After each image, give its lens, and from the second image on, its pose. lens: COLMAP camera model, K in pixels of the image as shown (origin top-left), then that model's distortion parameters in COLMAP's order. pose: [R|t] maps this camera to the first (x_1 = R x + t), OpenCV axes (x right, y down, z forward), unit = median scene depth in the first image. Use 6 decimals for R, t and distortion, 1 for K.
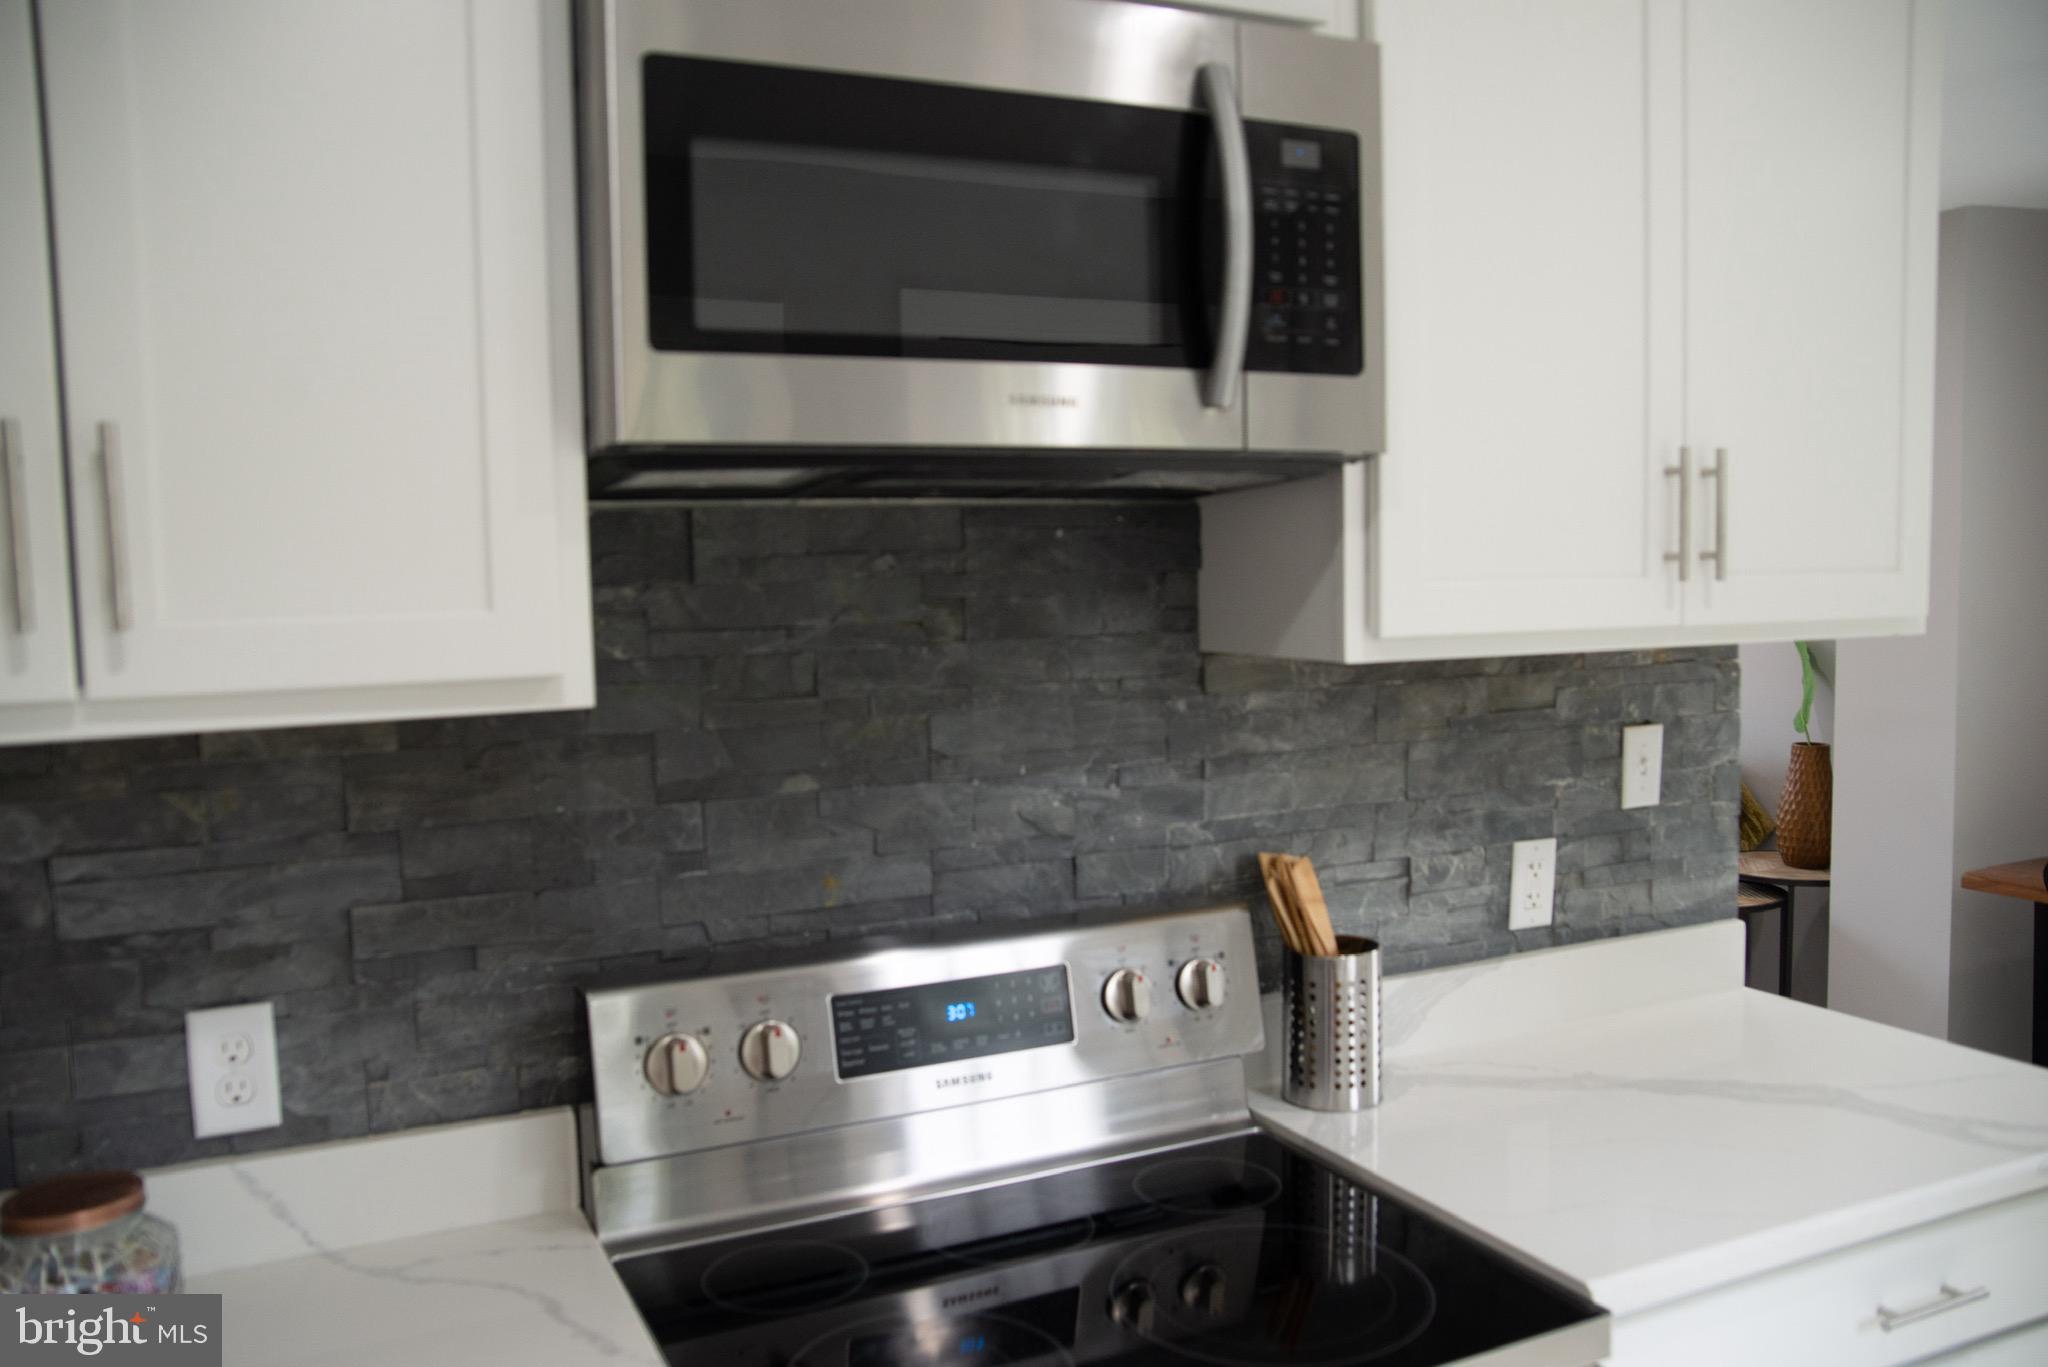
lens RADIAL K [[1640.6, 0, 1016.8], [0, 1640.6, 695.2], [0, 0, 1]] dist [-0.116425, 0.122564]
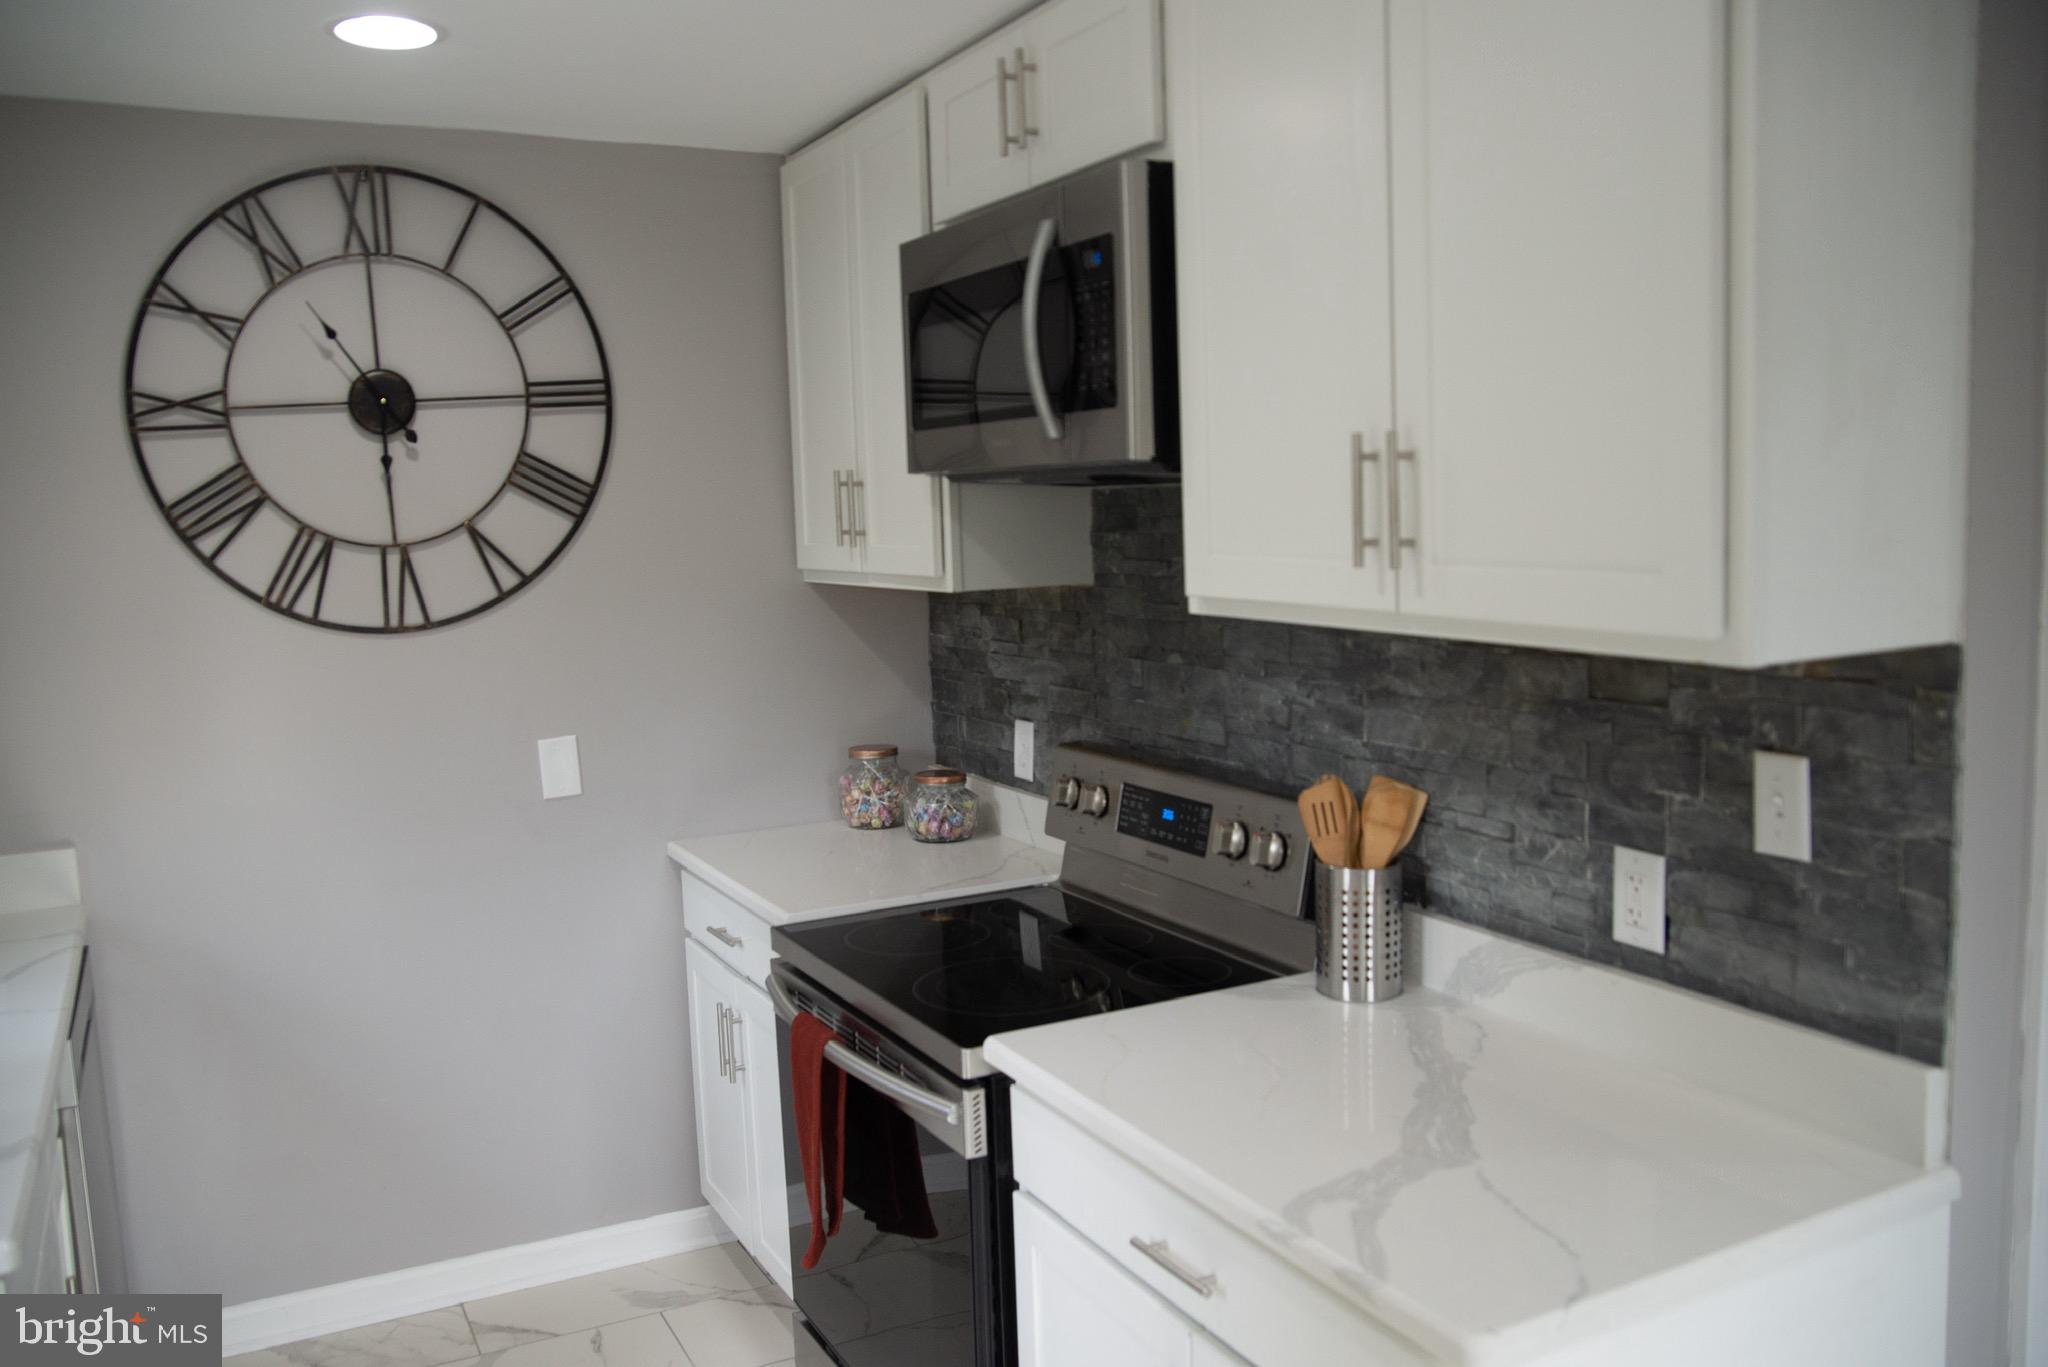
lens RADIAL K [[1640.6, 0, 1021.0], [0, 1640.6, 685.1], [0, 0, 1]] dist [-0.116425, 0.122564]
pose [[0.037492, 0.131404, -0.990620, 1.235328], [-0.056983, 0.989985, 0.129163, -0.101215], [0.997671, 0.051606, 0.044604, 0.649297]]
